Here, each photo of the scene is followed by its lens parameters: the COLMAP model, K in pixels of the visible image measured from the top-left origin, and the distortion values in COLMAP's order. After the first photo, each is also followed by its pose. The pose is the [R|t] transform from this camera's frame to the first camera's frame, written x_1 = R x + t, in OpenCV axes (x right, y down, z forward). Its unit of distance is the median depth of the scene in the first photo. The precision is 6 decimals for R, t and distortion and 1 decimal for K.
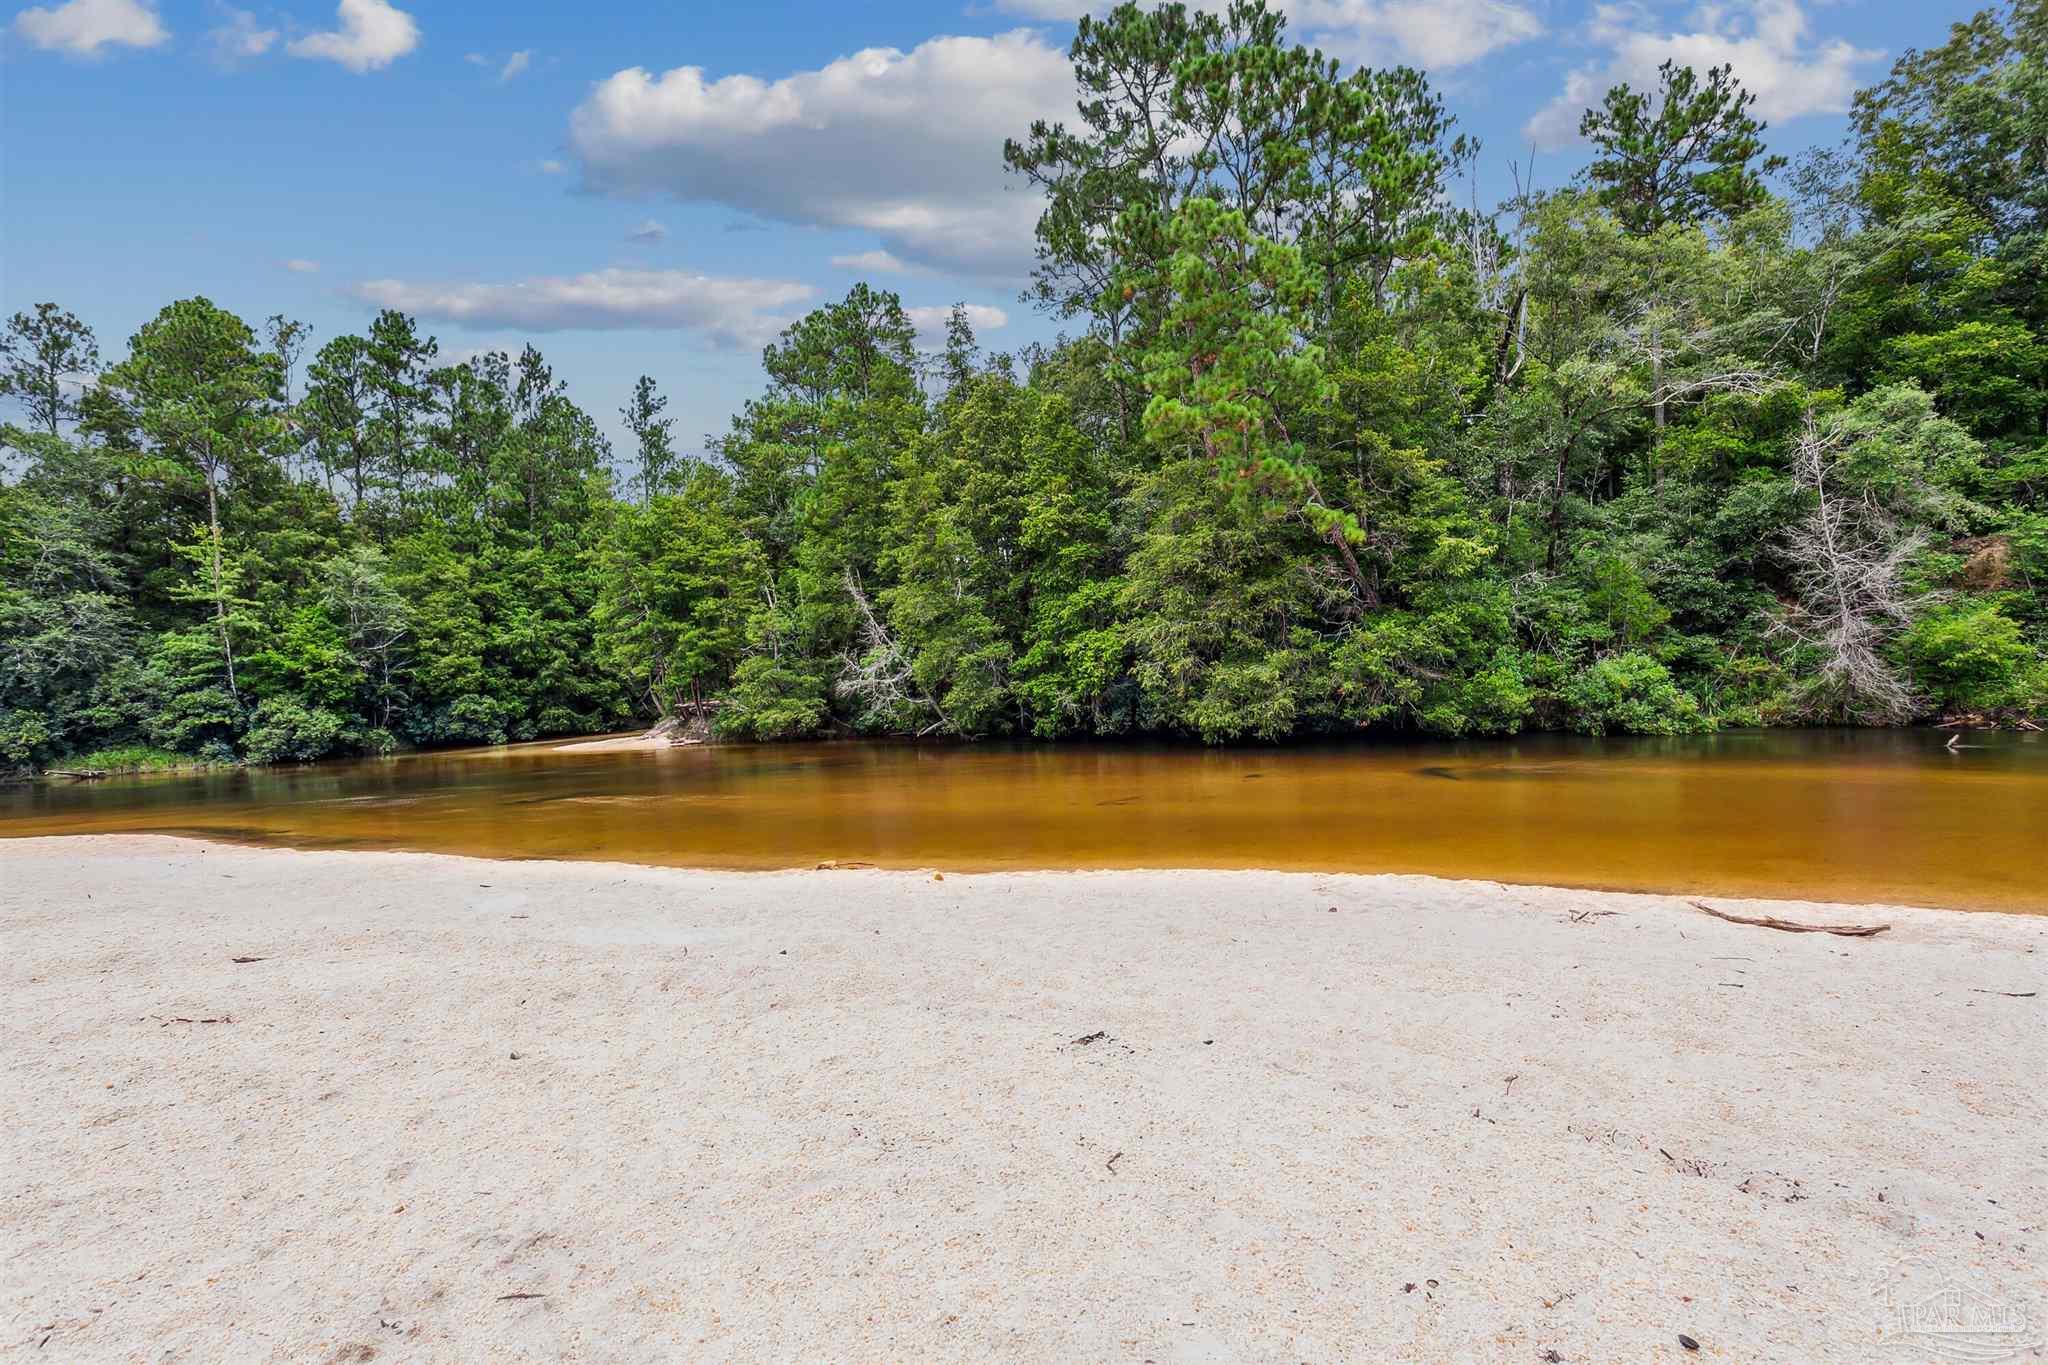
lens RADIAL K [[958.2, 0, 944.8], [0, 958.2, 685.7], [0, 0, 1]] dist [0.003773, 0.001349]
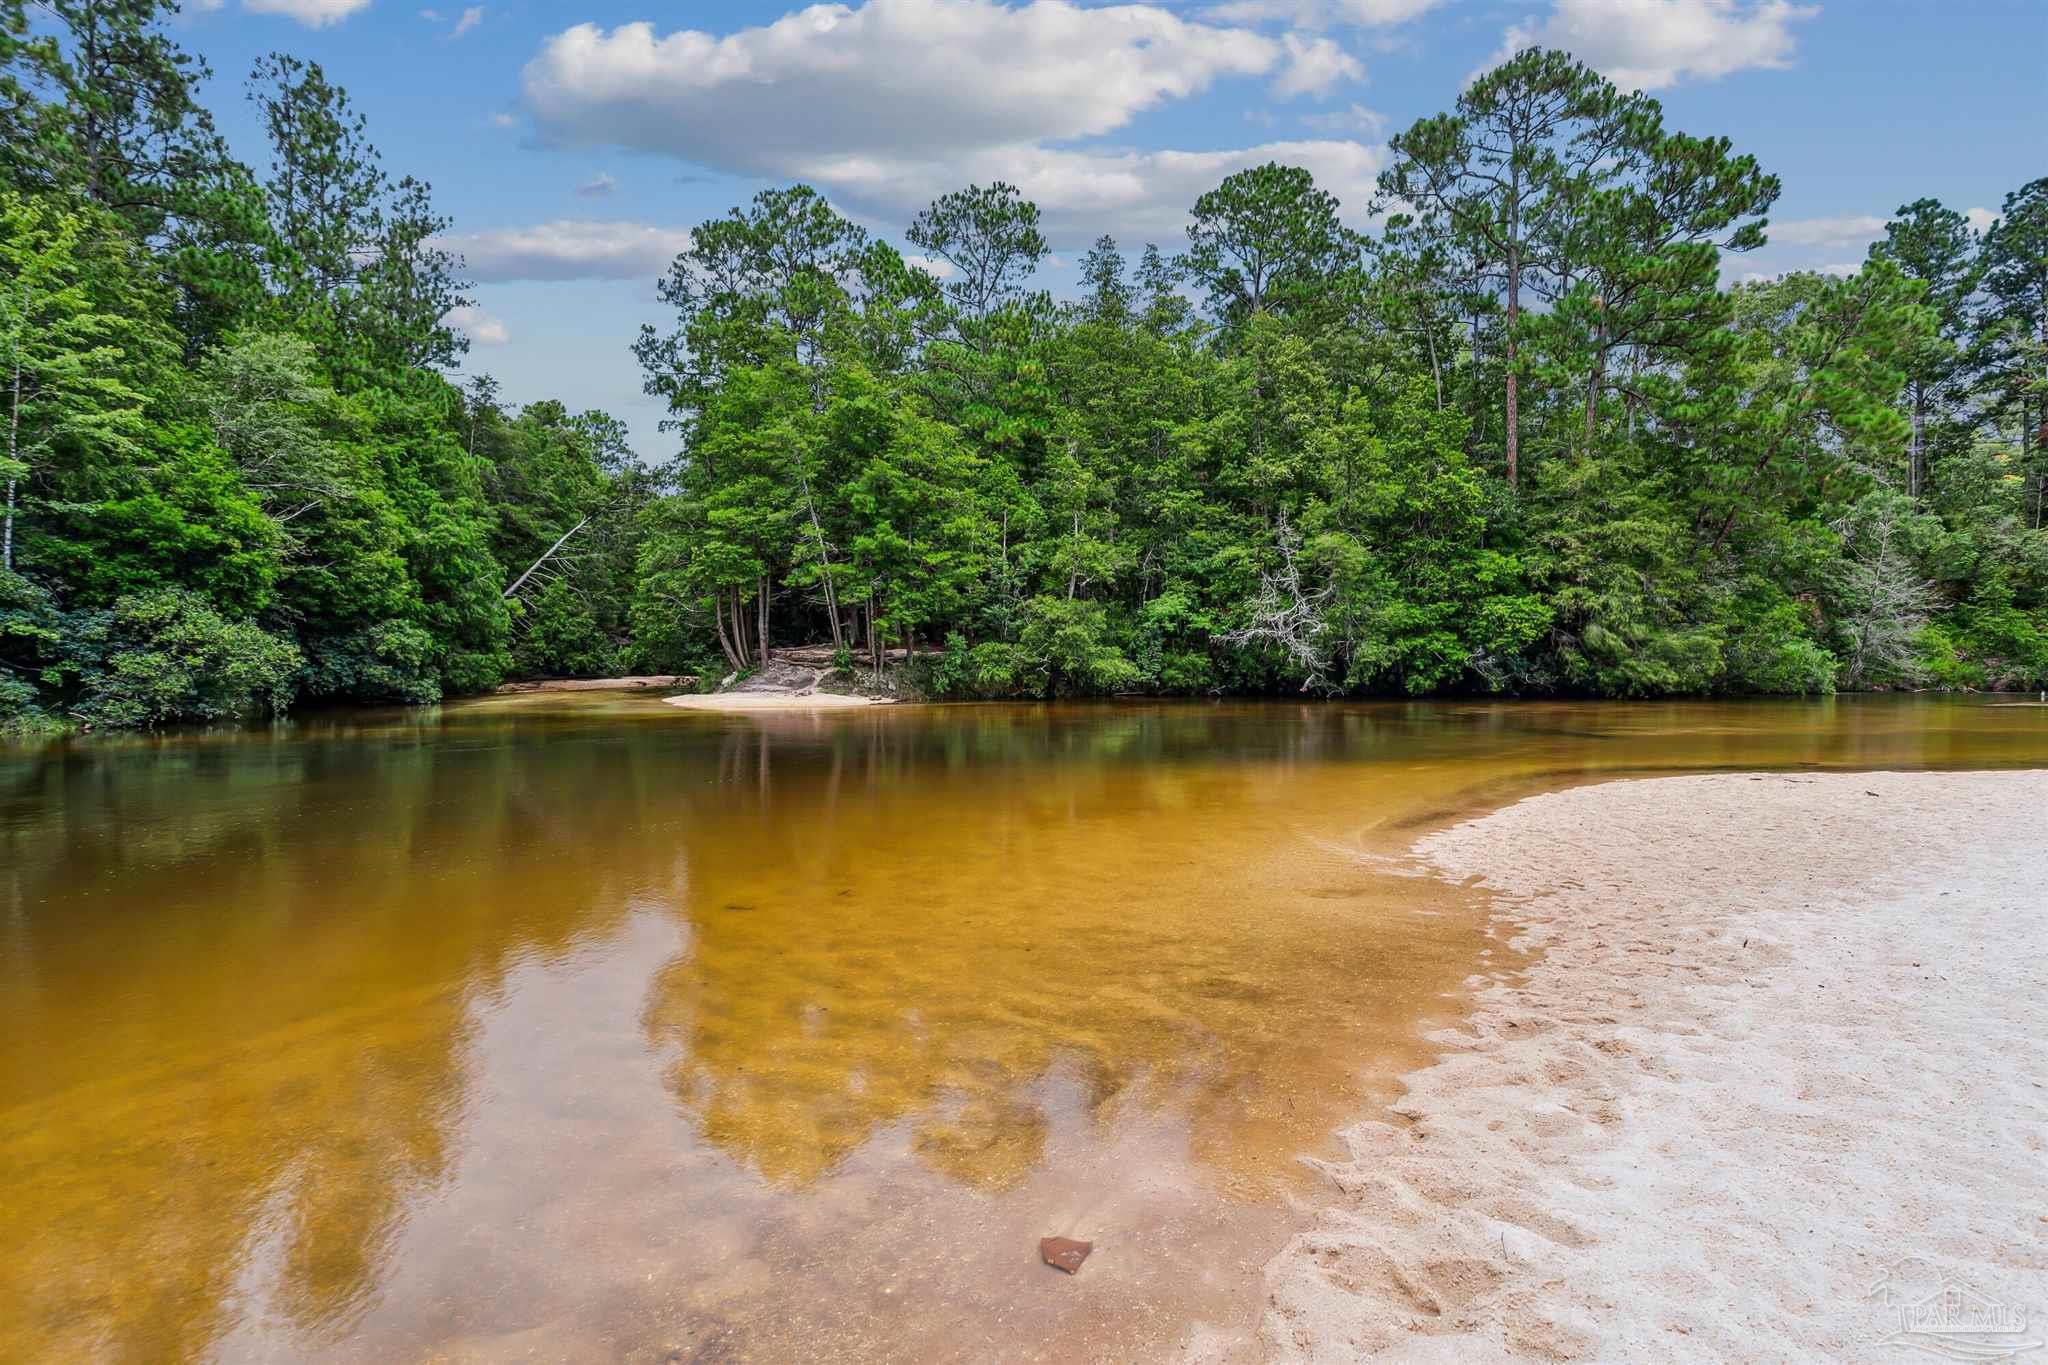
lens RADIAL K [[958.2, 0, 1041.4], [0, 958.2, 680.1], [0, 0, 1]] dist [0.003773, 0.001349]
pose [[0.783960, 0.033169, 0.619925, -0.634732], [-0.031537, 0.999410, -0.013590, 0.048962], [-0.620010, -0.008897, 0.784543, 0.321373]]
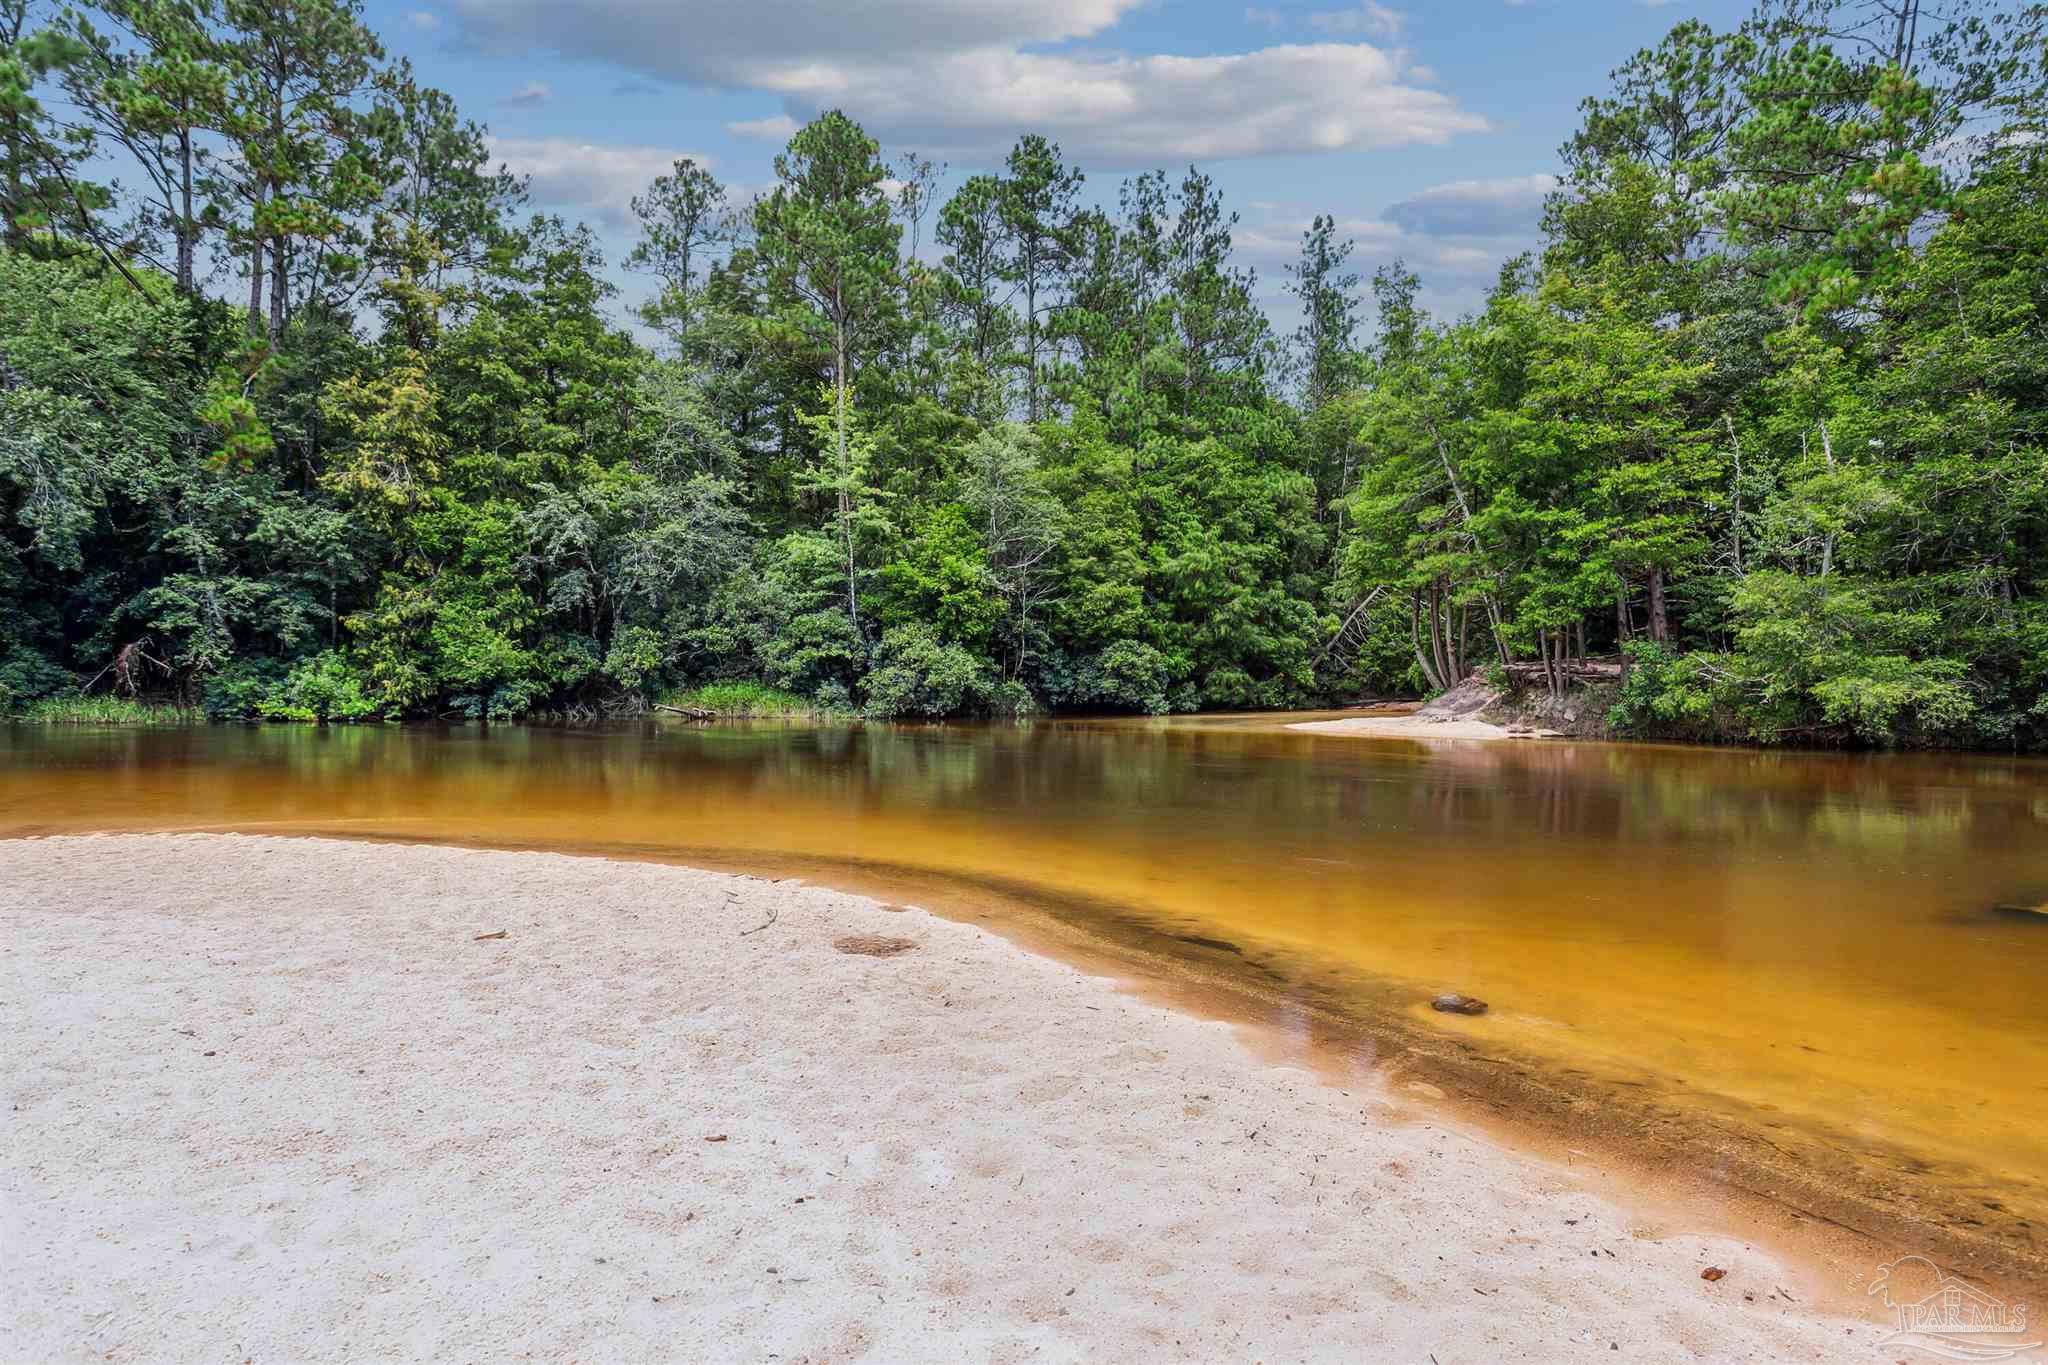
lens RADIAL K [[1073.6, 0, 1008.6], [0, 1073.6, 695.2], [0, 0, 1]] dist [0.017970, 0.000016]
pose [[0.903204, 0.062395, -0.424651, -0.277899], [-0.054972, 0.998045, 0.029723, 0.035100], [0.425676, -0.003502, 0.904869, 0.301352]]
